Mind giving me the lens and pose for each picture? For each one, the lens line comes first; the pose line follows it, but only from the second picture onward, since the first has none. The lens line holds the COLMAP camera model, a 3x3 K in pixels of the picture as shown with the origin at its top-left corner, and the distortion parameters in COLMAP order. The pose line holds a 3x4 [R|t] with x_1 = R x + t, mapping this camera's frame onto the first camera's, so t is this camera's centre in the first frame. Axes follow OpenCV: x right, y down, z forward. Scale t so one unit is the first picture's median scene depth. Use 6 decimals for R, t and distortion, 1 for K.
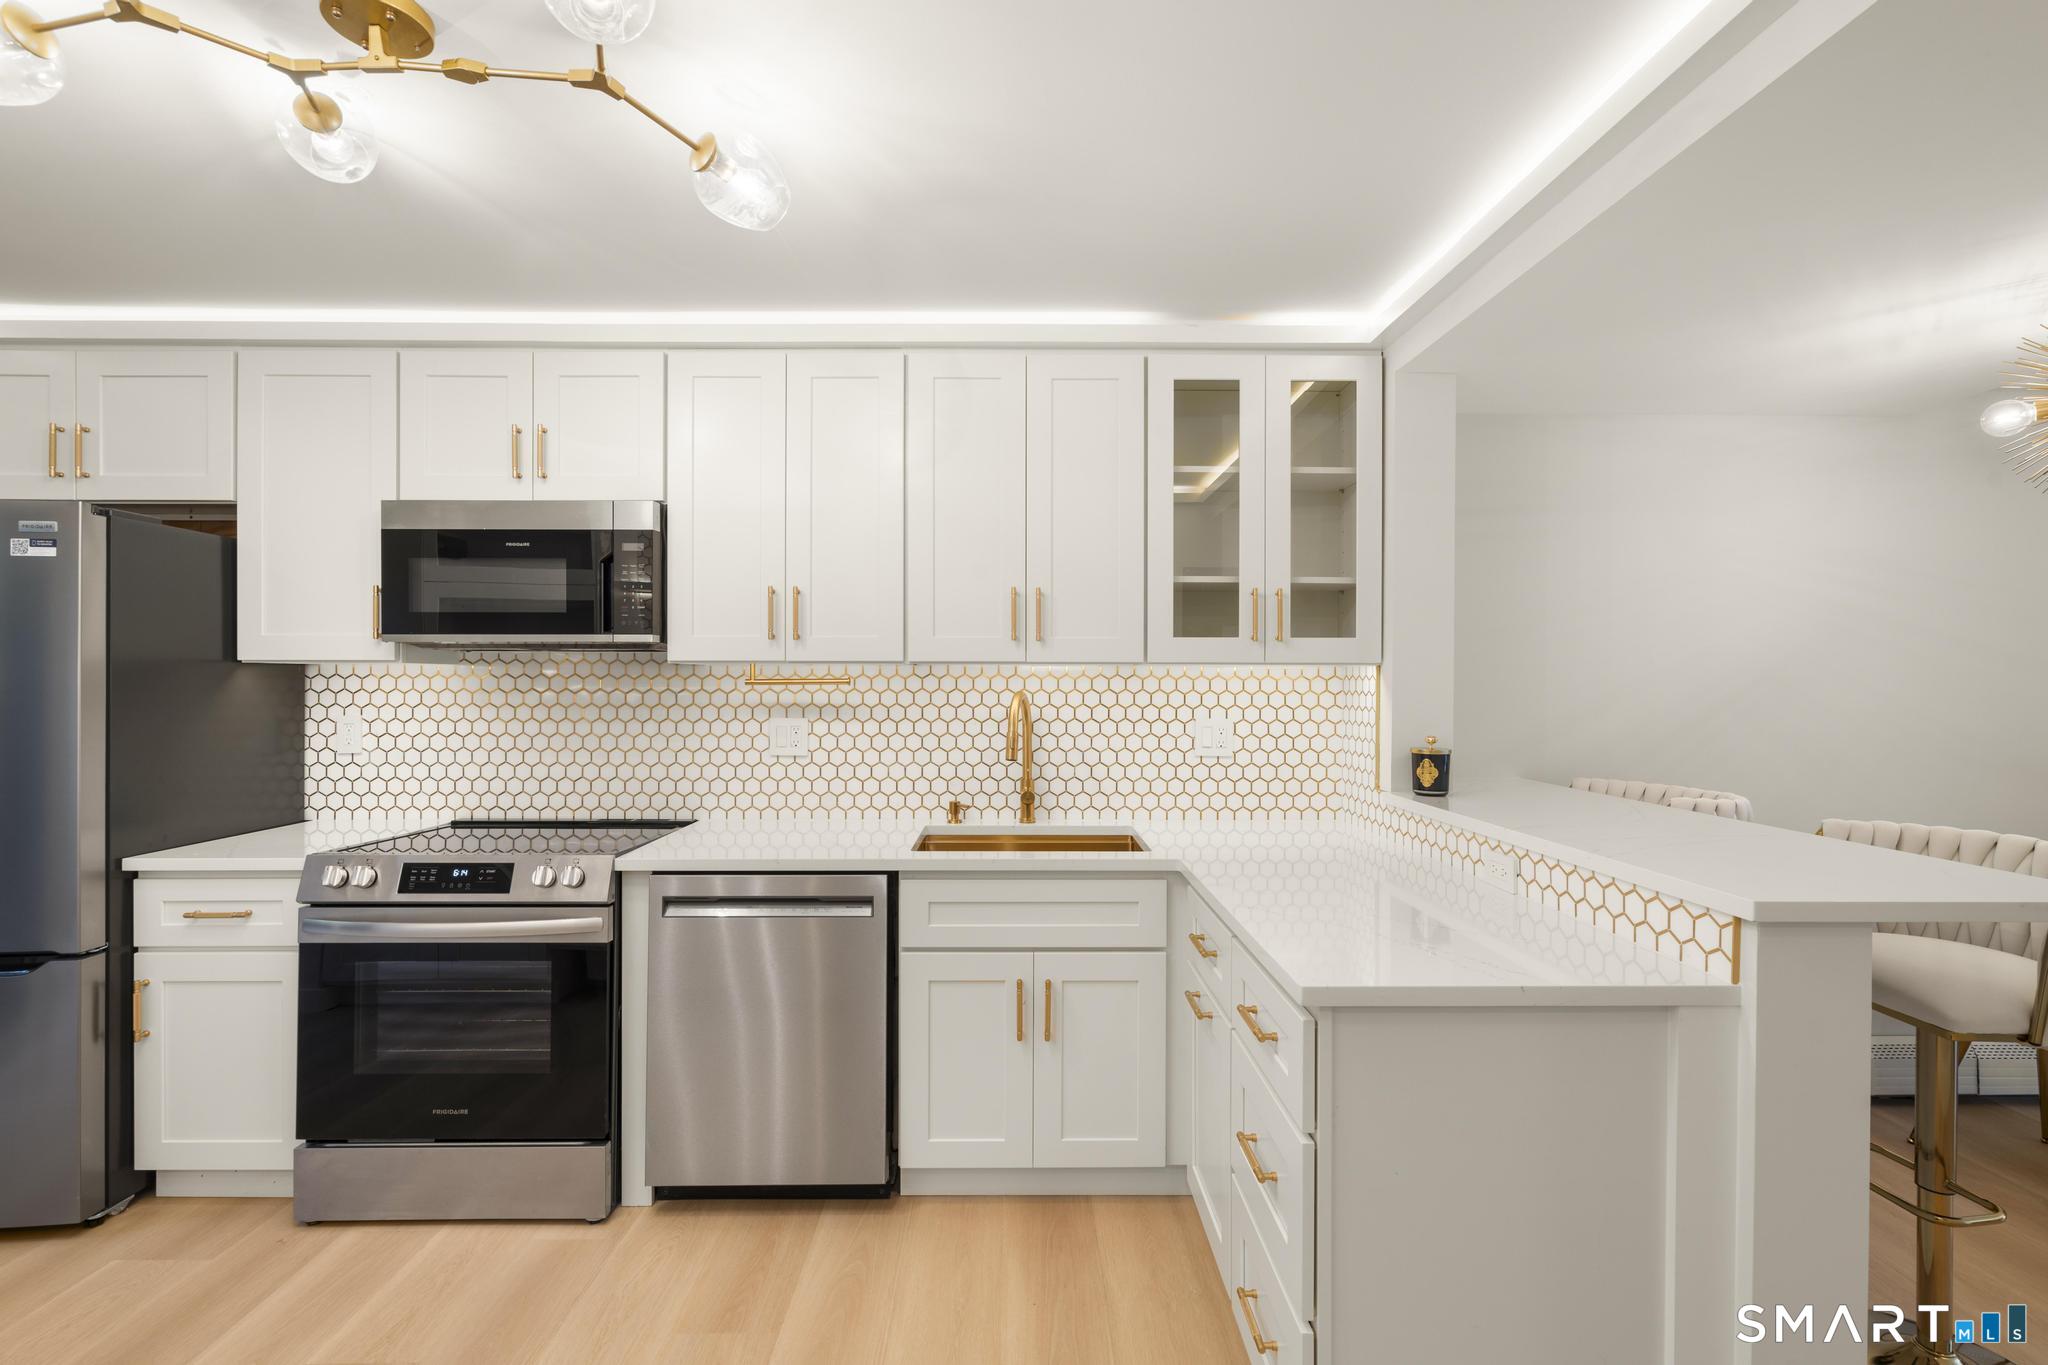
lens RADIAL K [[914.0, 0, 1023.7], [0, 914.0, 681.2], [0, 0, 1]] dist [-0.008090, 0.002241]
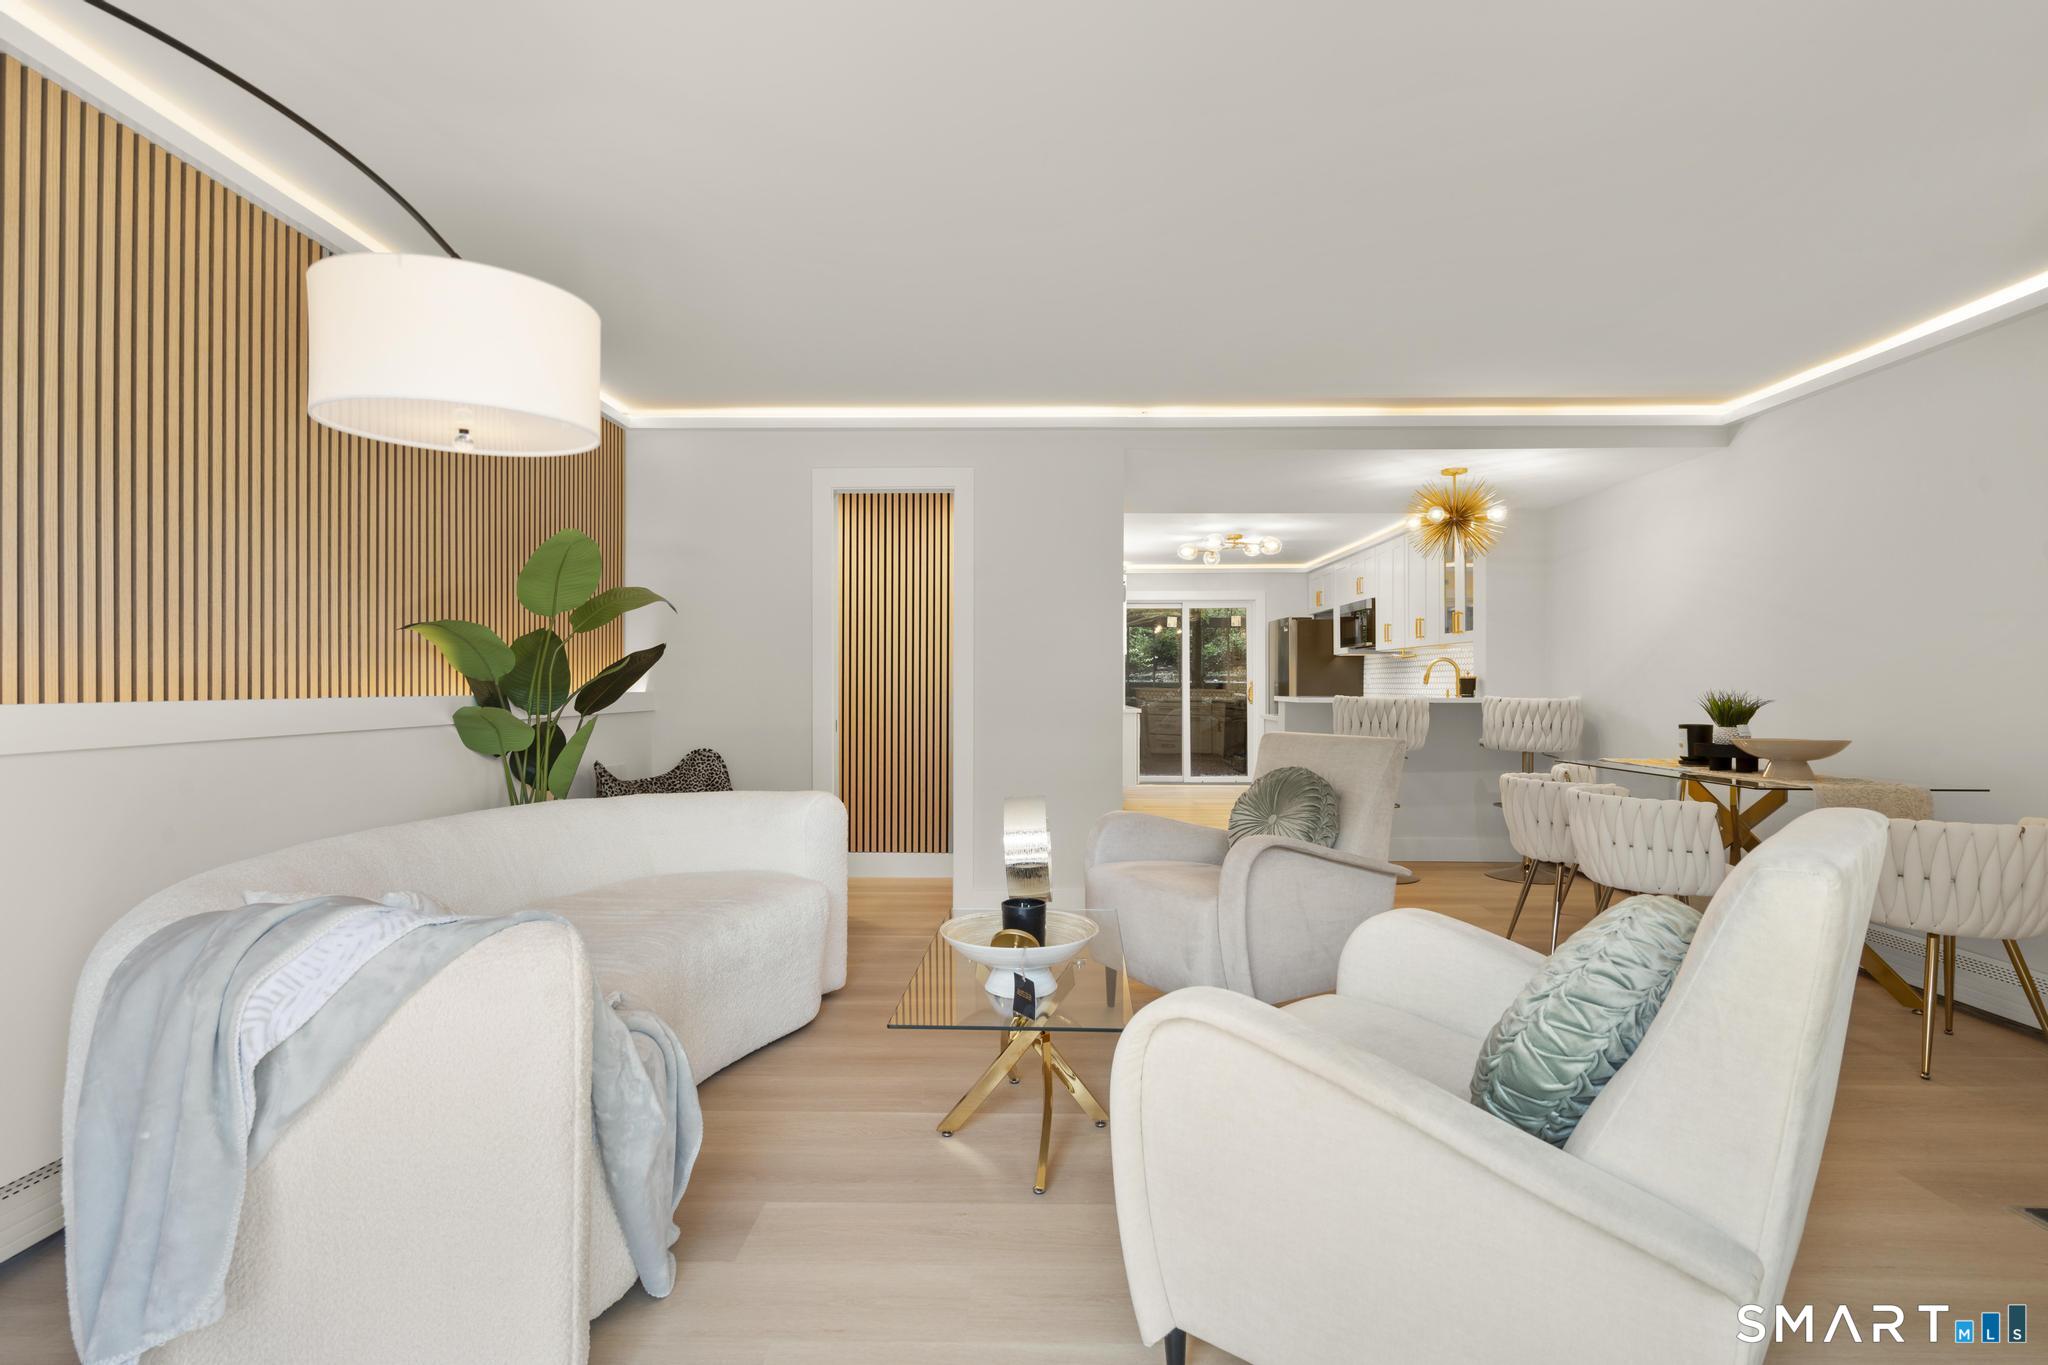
lens RADIAL K [[985.0, 0, 1026.0], [0, 985.0, 682.7], [0, 0, 1]] dist [0.000913, 0.000069]
pose [[-0.029208, -0.003481, -0.999567, 2.546877], [0.002746, 0.999990, -0.003563, 0.080463], [0.999570, -0.002849, -0.029198, -0.039003]]
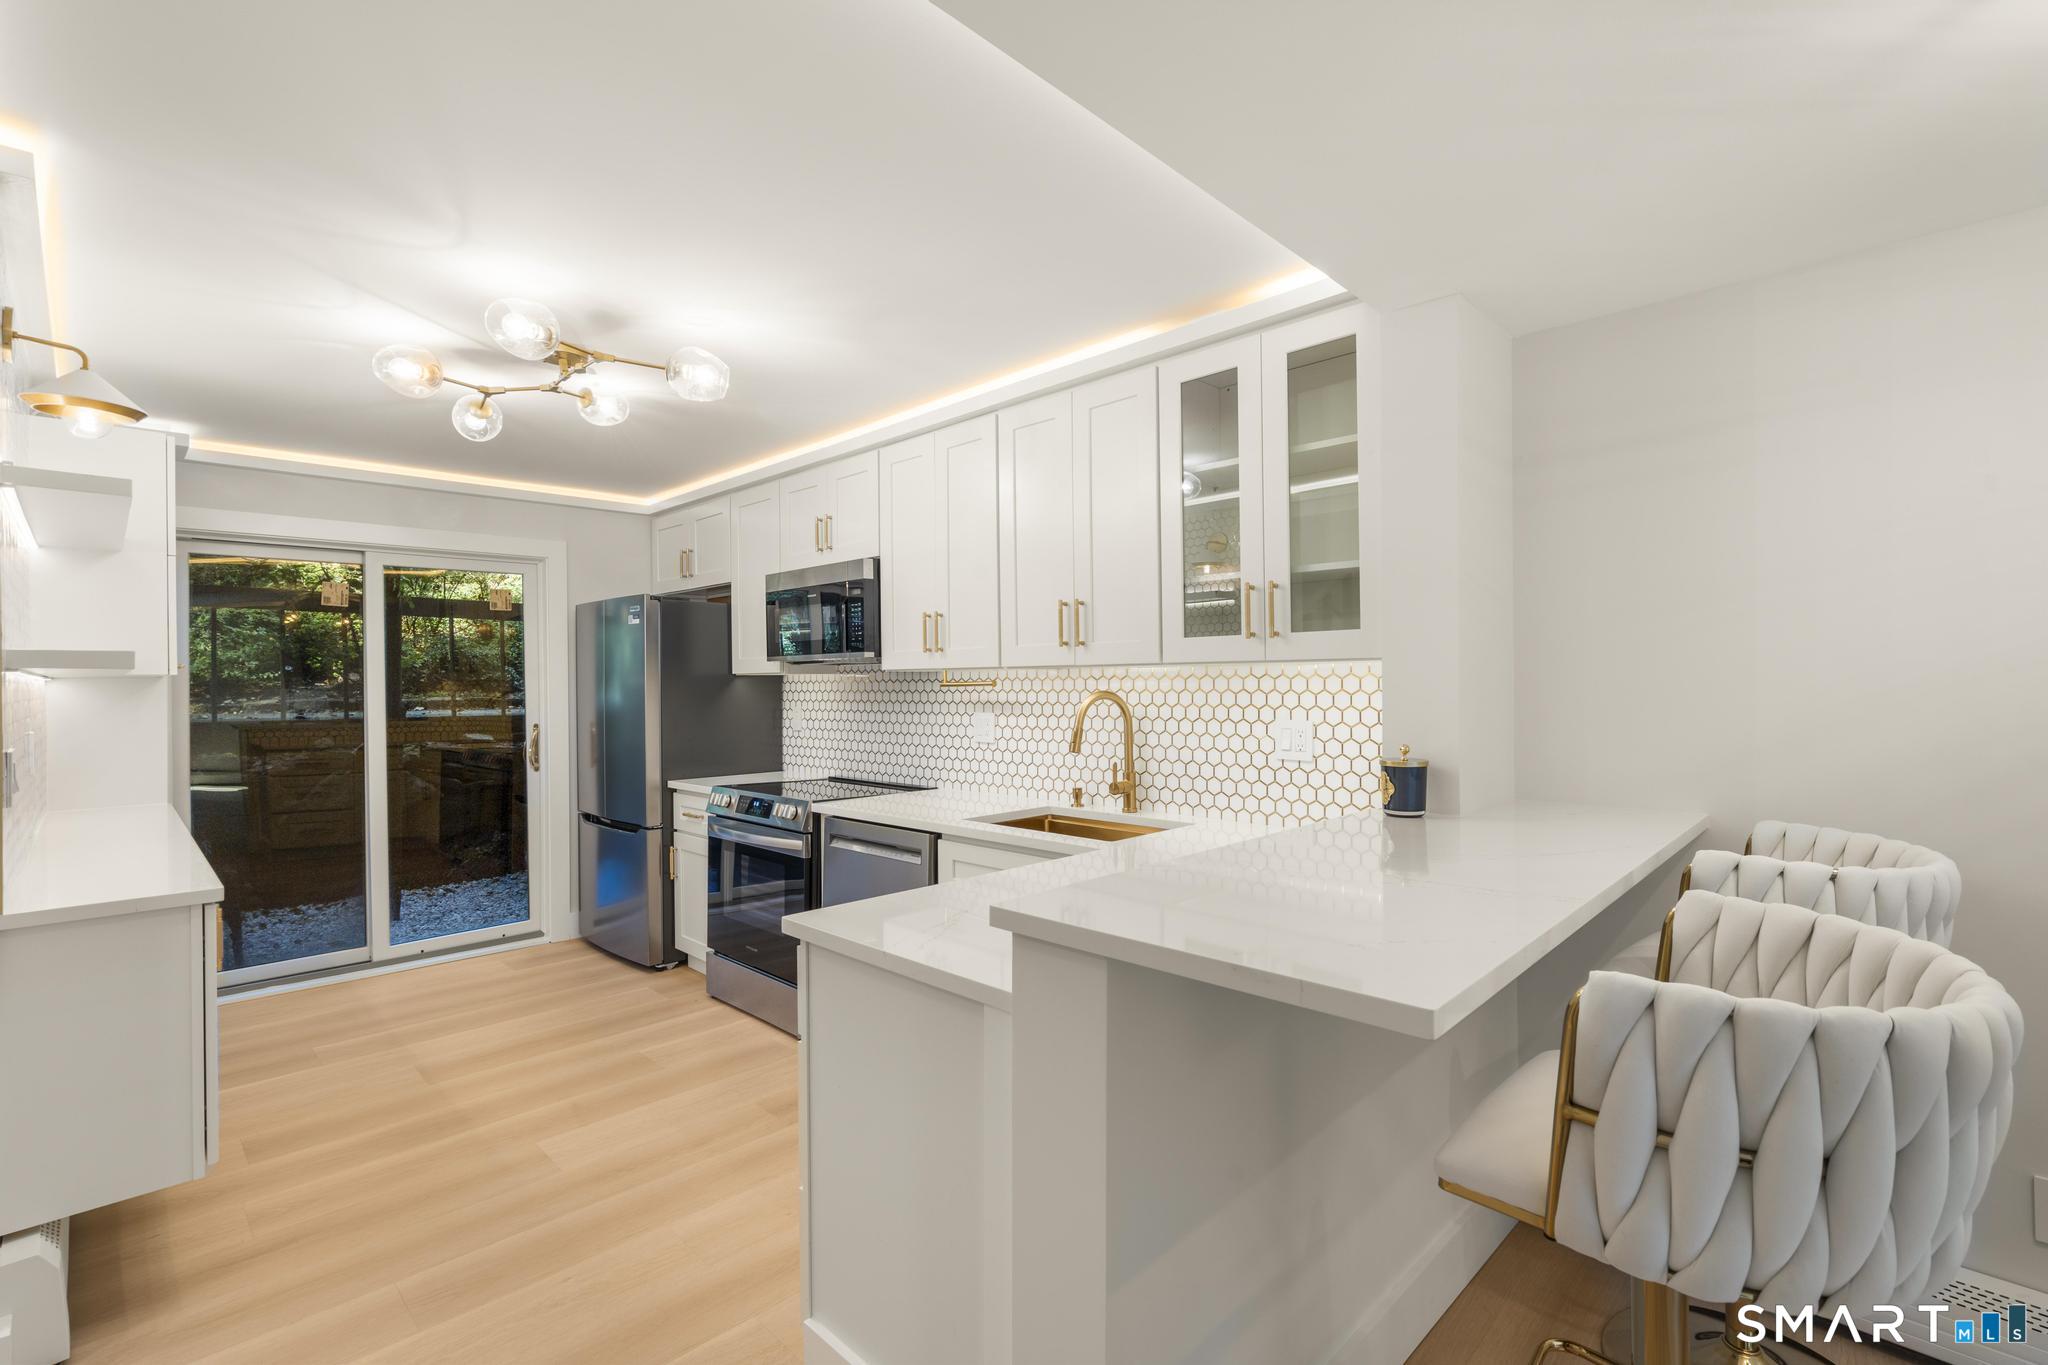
lens RADIAL K [[914.0, 0, 1021.8], [0, 914.0, 684.6], [0, 0, 1]] dist [-0.008090, 0.002241]
pose [[0.705185, -0.006618, -0.708992, 0.681400], [0.011970, 0.999925, 0.002573, -0.001115], [0.708922, -0.010301, 0.705212, 0.144650]]
